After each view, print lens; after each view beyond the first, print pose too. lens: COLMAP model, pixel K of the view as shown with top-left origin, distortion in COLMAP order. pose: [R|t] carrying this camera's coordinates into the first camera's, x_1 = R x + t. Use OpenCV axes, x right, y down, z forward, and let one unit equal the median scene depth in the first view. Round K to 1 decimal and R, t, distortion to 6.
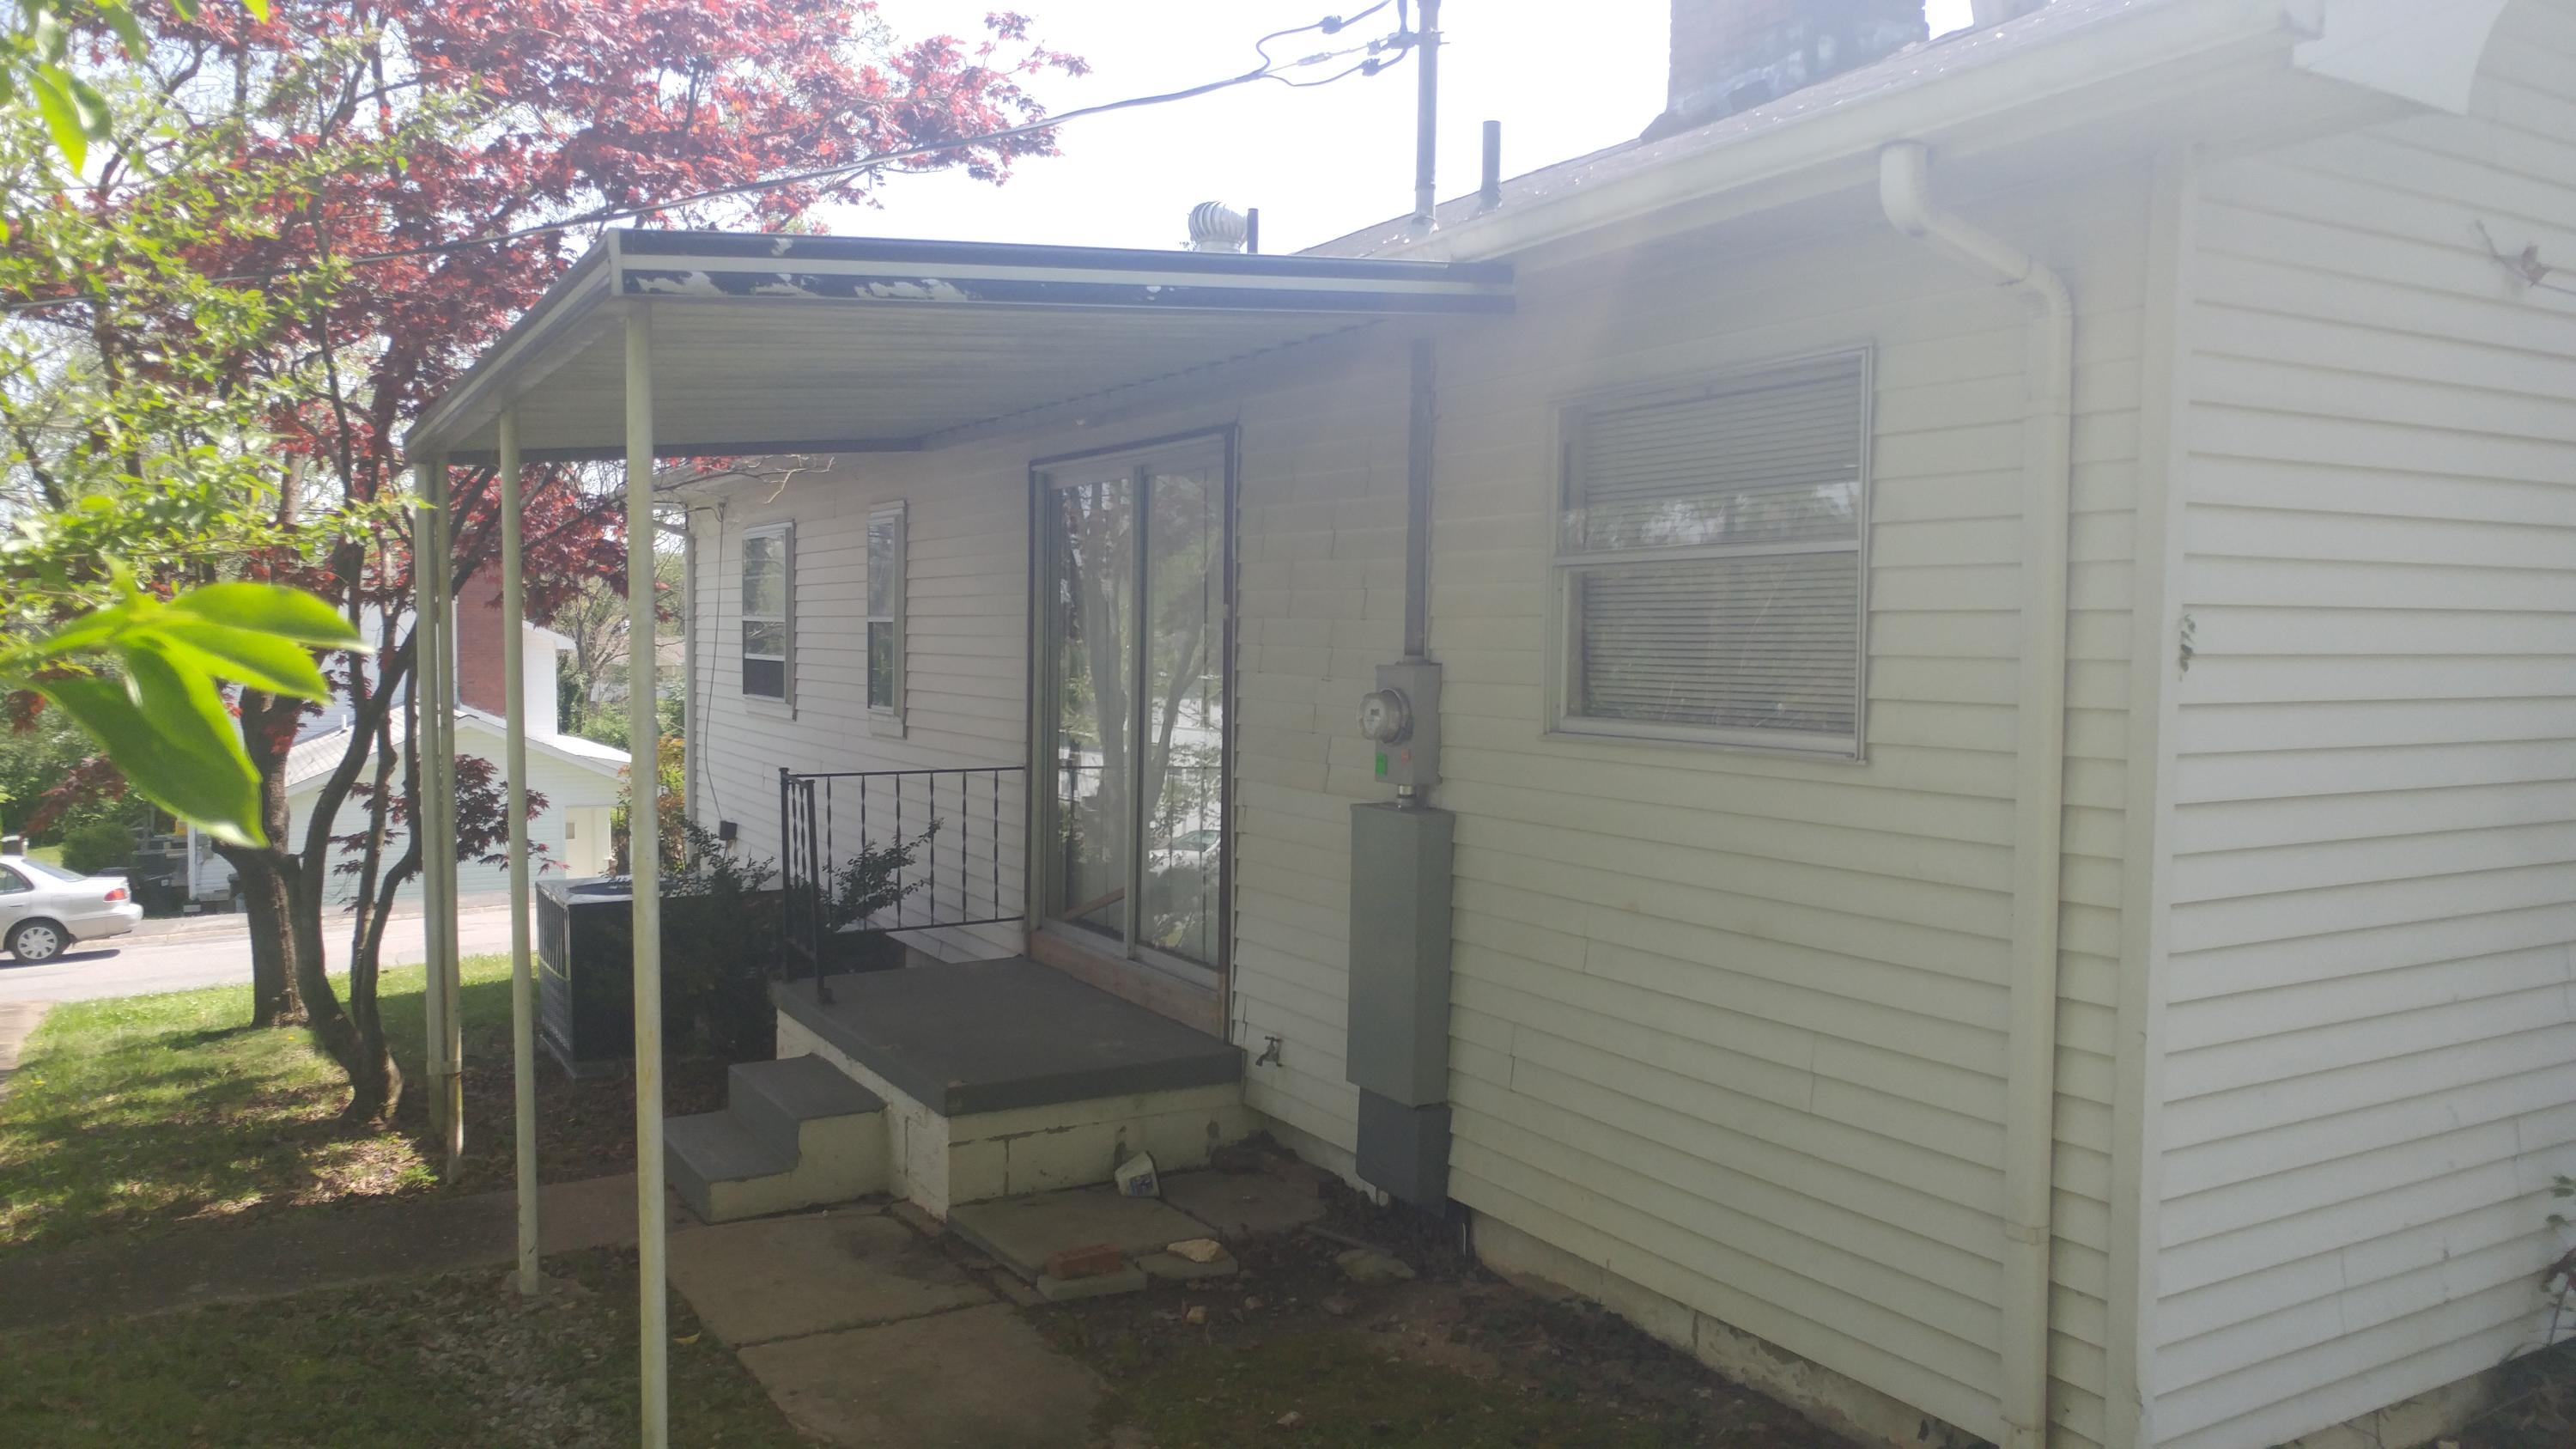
lens RADIAL K [[1866.3, 0, 1297.8], [0, 1866.3, 728.9], [0, 0, 1]] dist [-0.014786, 0.039115]
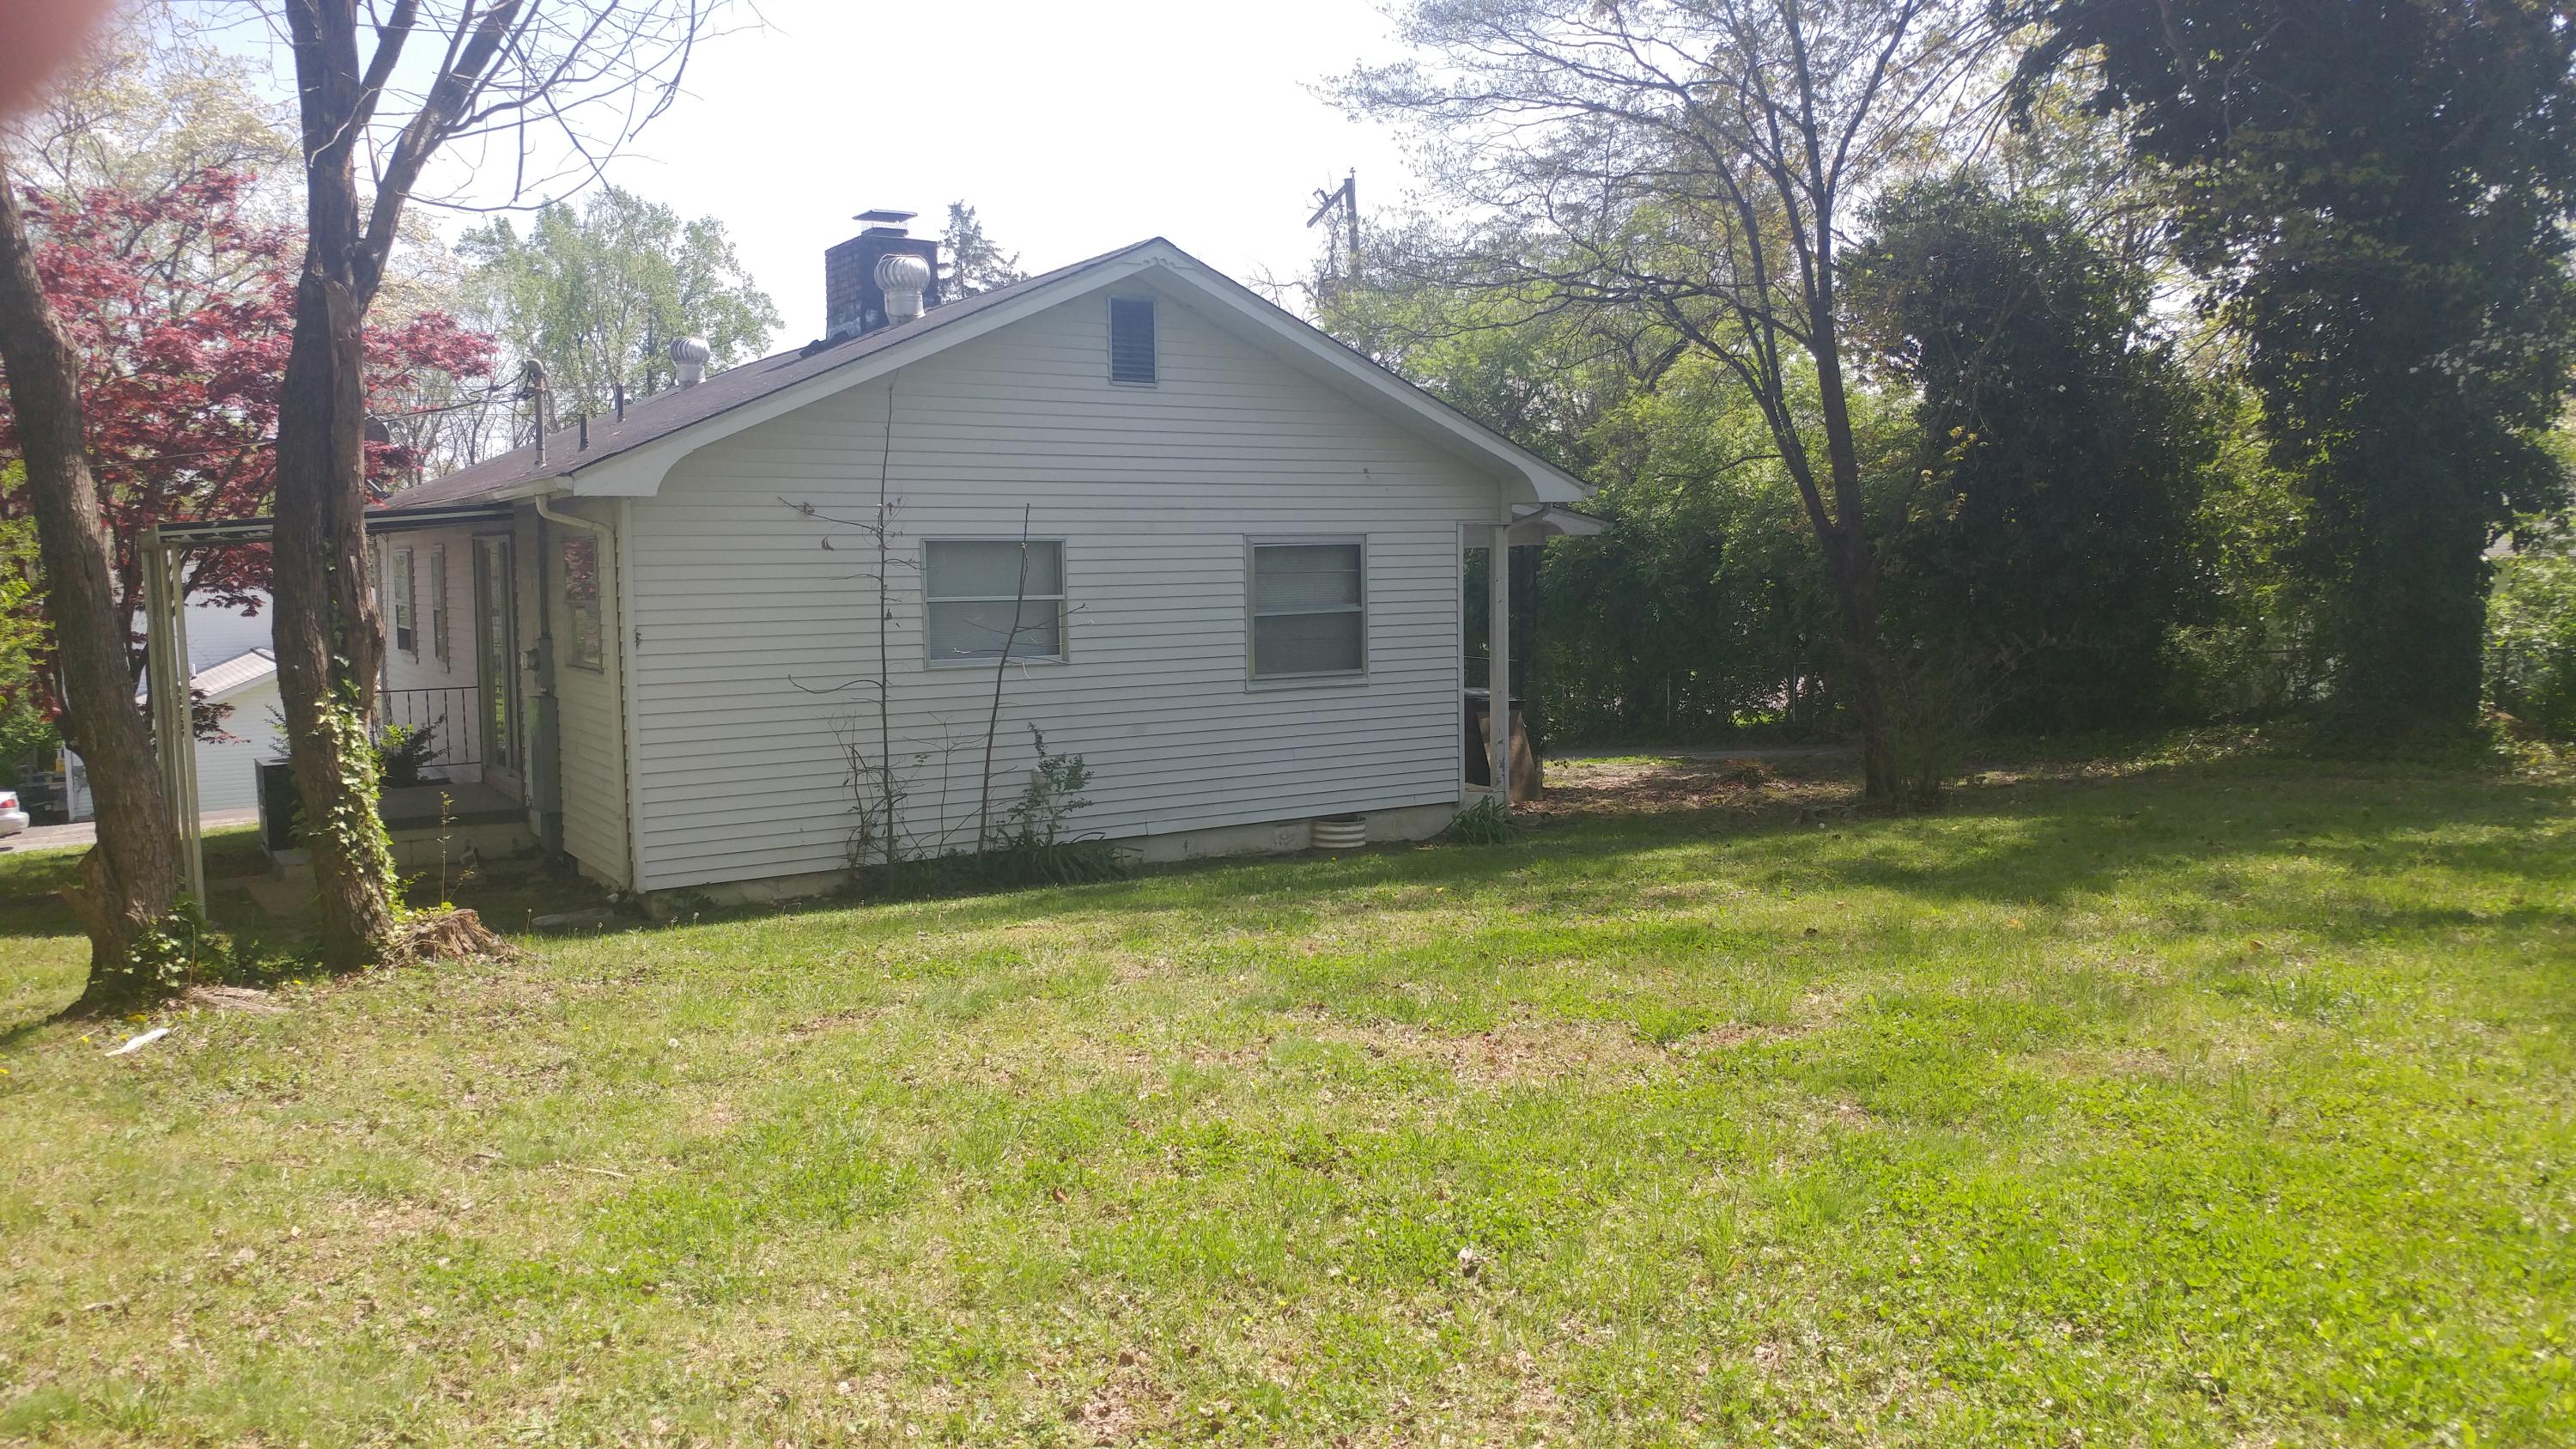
lens RADIAL K [[1866.3, 0, 1277.7], [0, 1866.3, 723.4], [0, 0, 1]] dist [-0.014786, 0.039115]
pose [[0.999101, -0.022841, 0.035727, 0.619215], [0.021548, 0.999114, 0.036163, 0.005921], [-0.036521, -0.035360, 0.998707, -0.992033]]
